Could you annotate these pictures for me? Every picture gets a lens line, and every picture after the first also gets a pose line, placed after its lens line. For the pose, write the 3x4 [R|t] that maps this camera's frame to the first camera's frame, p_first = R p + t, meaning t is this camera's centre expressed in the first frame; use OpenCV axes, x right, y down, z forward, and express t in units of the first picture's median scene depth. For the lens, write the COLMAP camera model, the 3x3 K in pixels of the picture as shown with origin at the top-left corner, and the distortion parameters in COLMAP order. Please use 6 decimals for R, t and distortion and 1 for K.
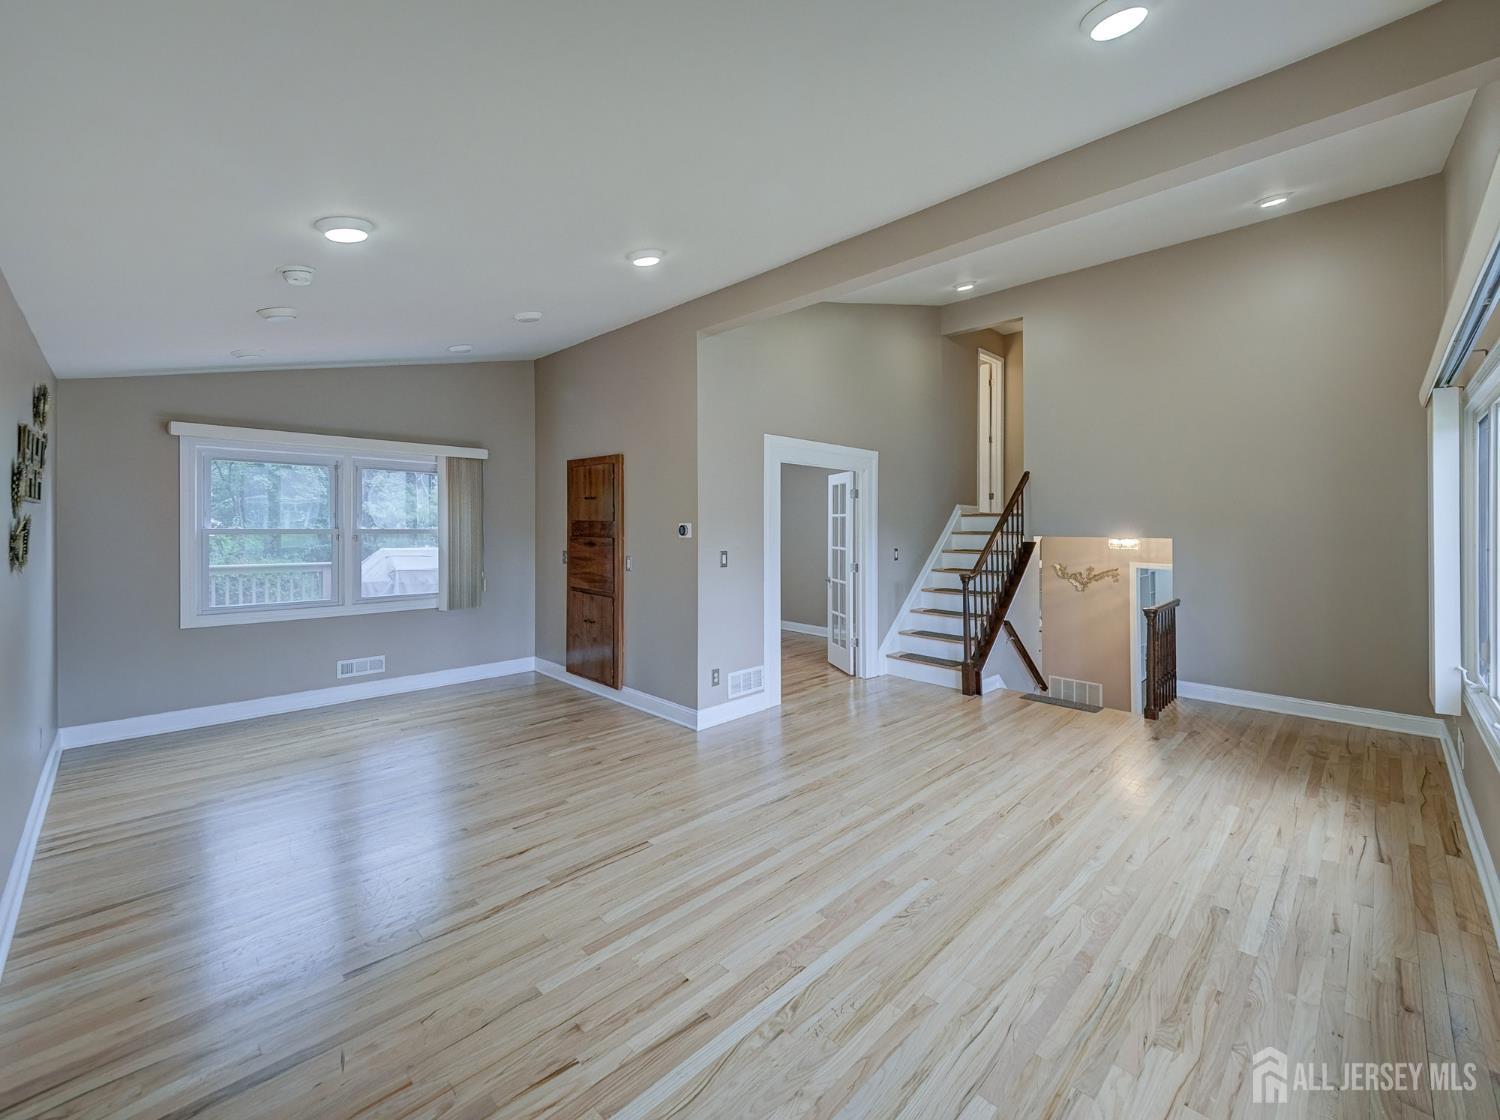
lens RADIAL K [[612.4, 0, 722.2], [0, 612.4, 556.5], [0, 0, 1]] dist [-0.002285, -0.000365]
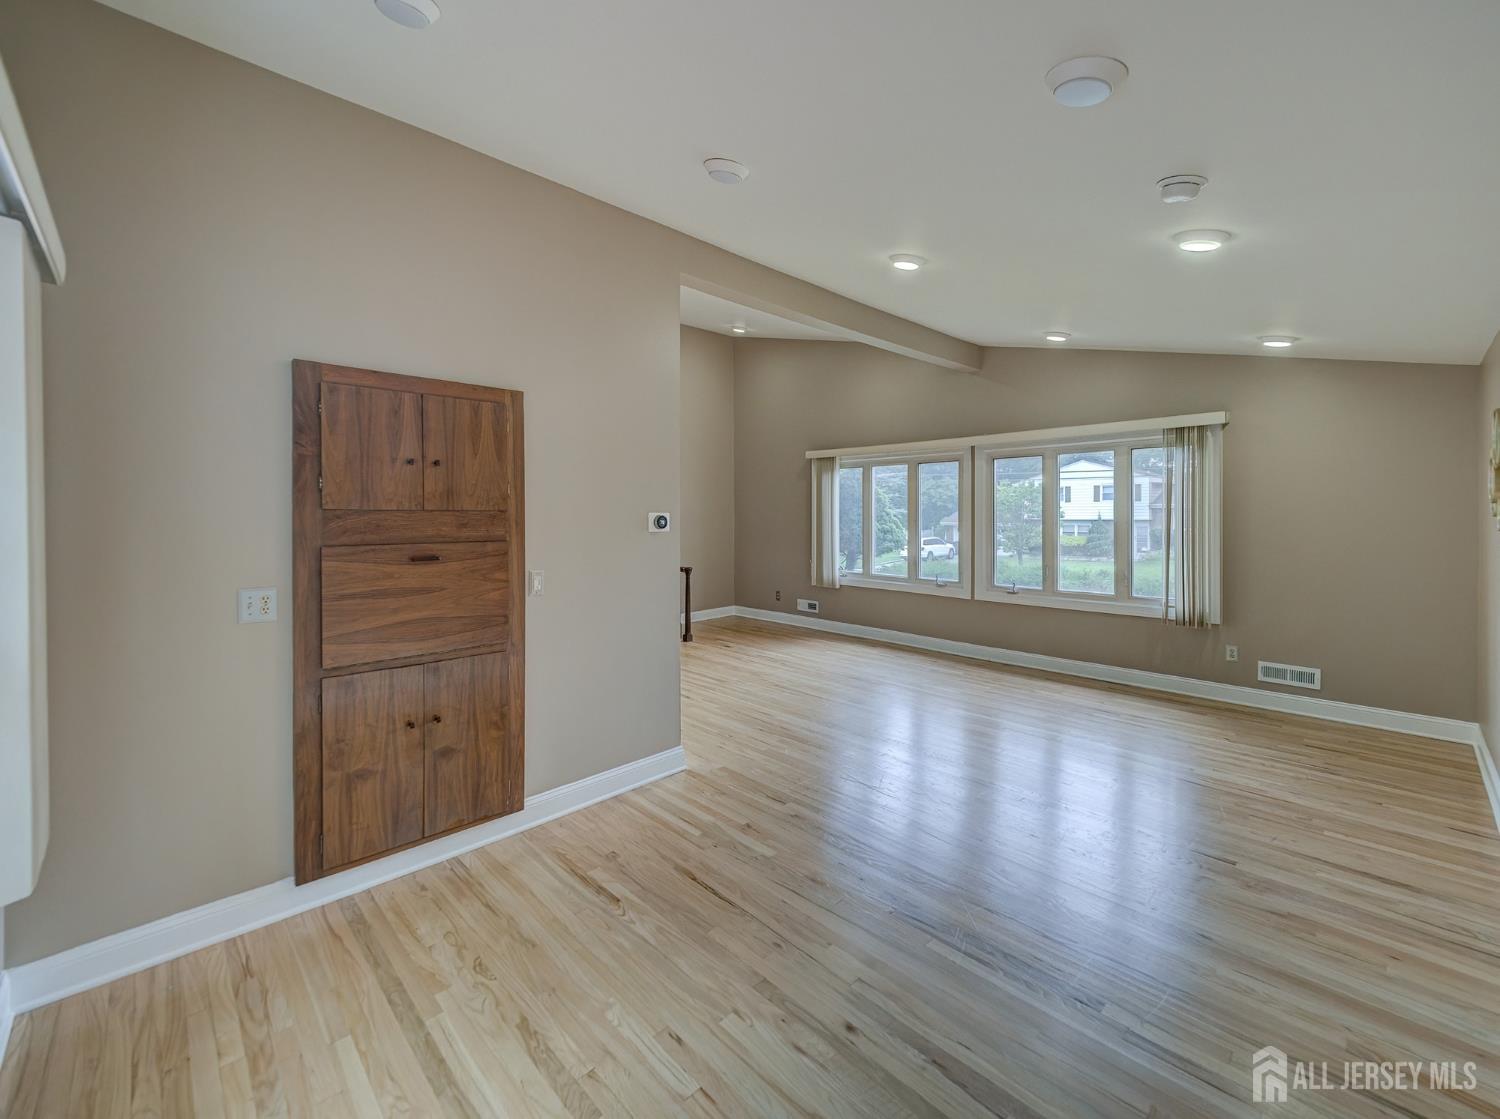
lens RADIAL K [[619.5, 0, 745.5], [0, 619.5, 537.4], [0, 0, 1]] dist [0.021787, -0.010532]
pose [[-0.011471, -0.045985, 0.998876, -0.887018], [0.050736, 0.997628, 0.046511, -0.058678], [-0.998646, 0.051213, -0.009110, 0.949132]]
